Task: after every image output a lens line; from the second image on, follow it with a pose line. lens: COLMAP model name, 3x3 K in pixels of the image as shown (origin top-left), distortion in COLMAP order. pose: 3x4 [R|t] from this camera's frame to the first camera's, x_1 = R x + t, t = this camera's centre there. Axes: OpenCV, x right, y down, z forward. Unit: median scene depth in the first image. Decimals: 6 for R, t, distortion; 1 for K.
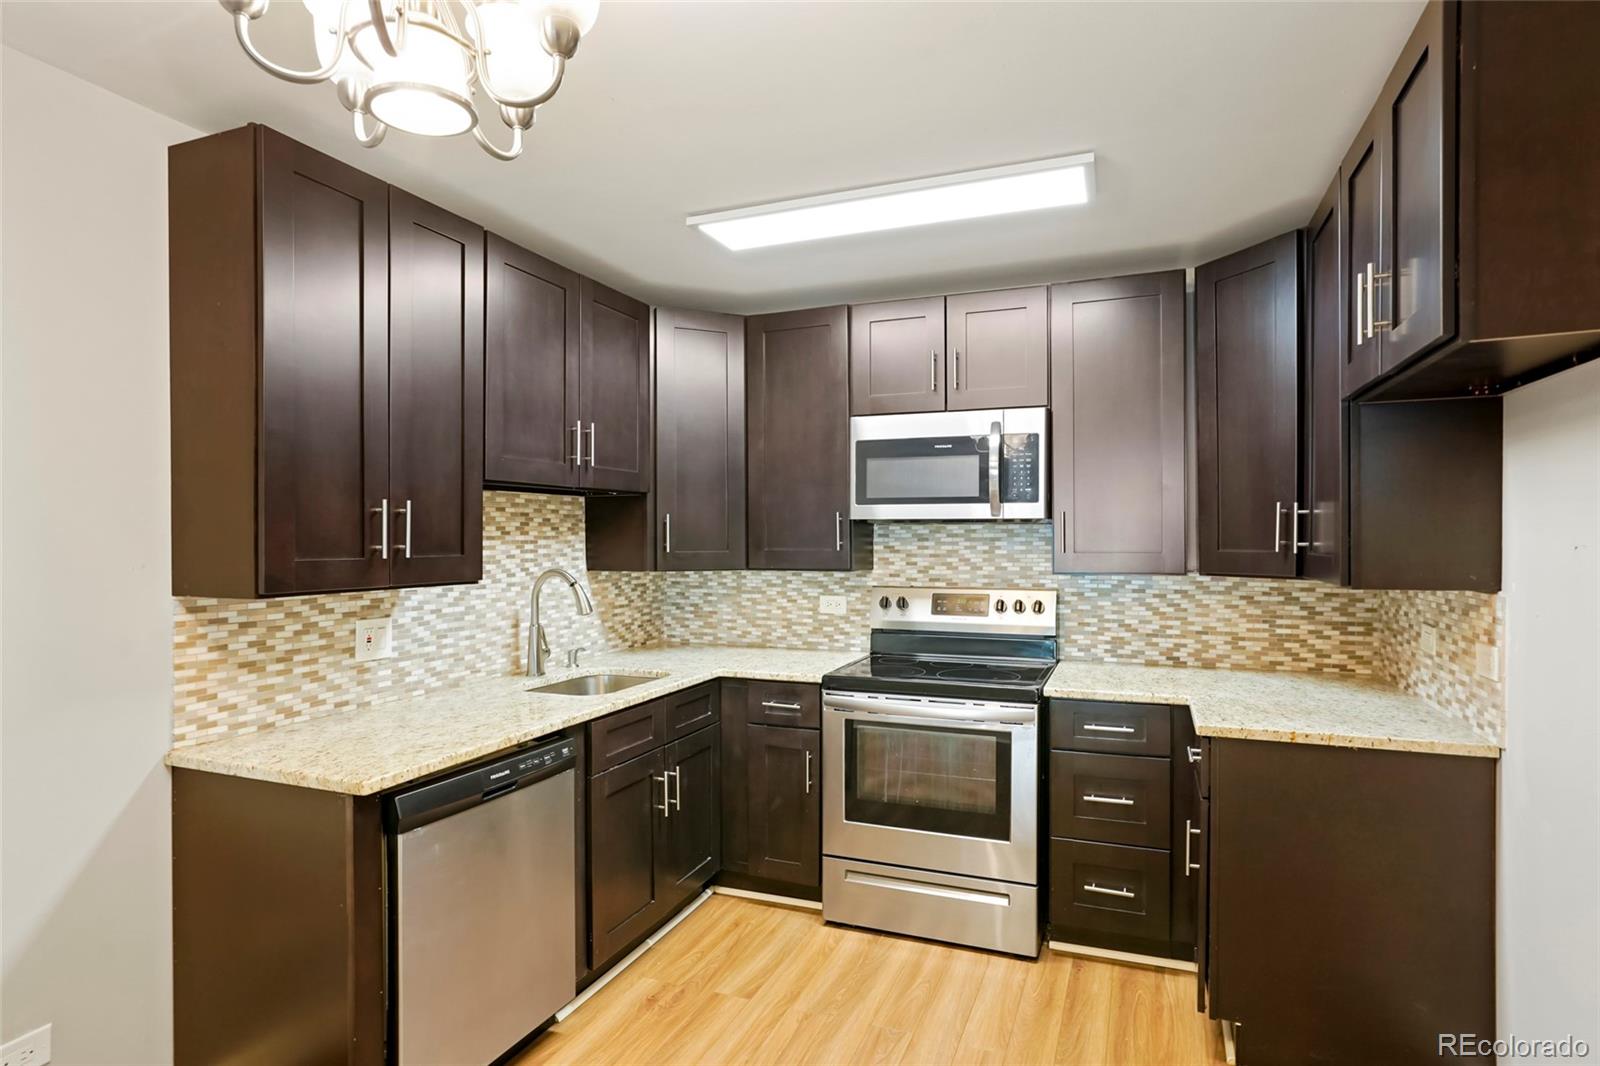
lens RADIAL K [[852.0, 0, 796.5], [0, 852.0, 561.6], [0, 0, 1]] dist [-0.046139, 0.042533]
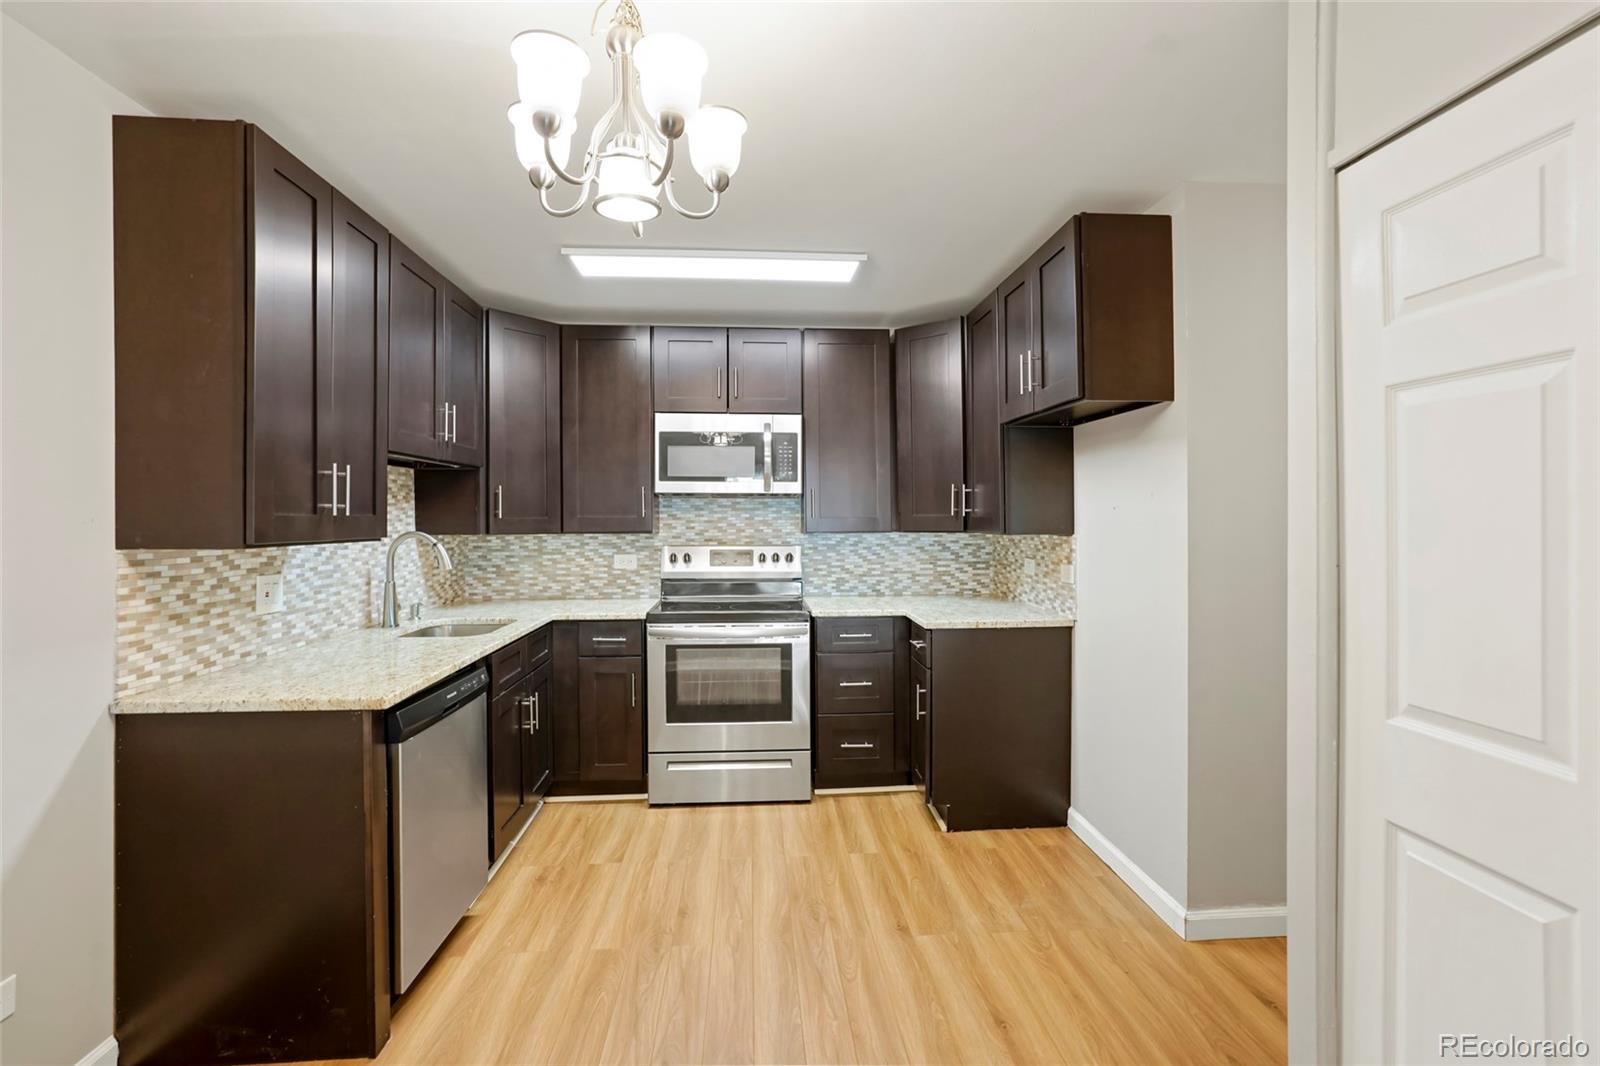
lens RADIAL K [[746.1, 0, 806.4], [0, 746.1, 531.3], [0, 0, 1]] dist [-0.049316, 0.027749]
pose [[0.896983, -0.005867, 0.442026, -0.263981], [0.011019, 0.999898, -0.009089, 0.024948], [-0.441927, 0.013023, 0.896956, -0.123389]]
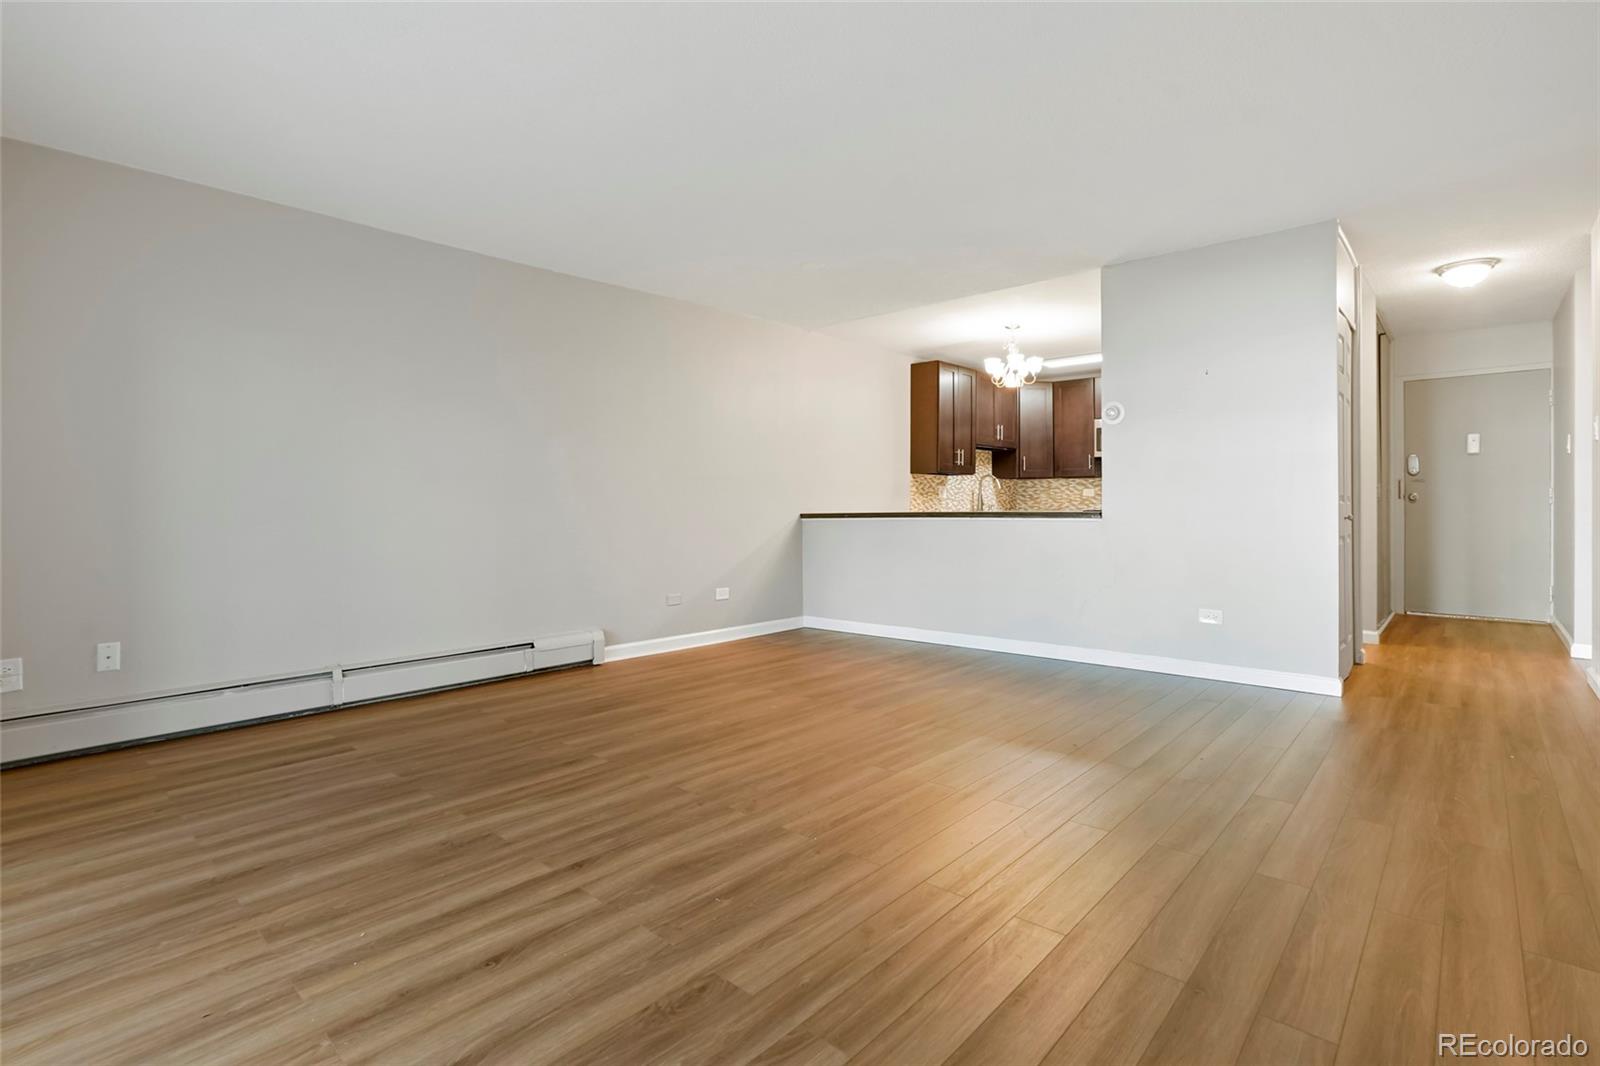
lens RADIAL K [[746.1, 0, 806.4], [0, 746.1, 531.3], [0, 0, 1]] dist [-0.049316, 0.027749]
pose [[0.939343, 0.005510, -0.342934, 0.015211], [-0.004531, 0.999983, 0.003656, 0.214388], [0.342948, -0.001881, 0.939352, -1.781789]]
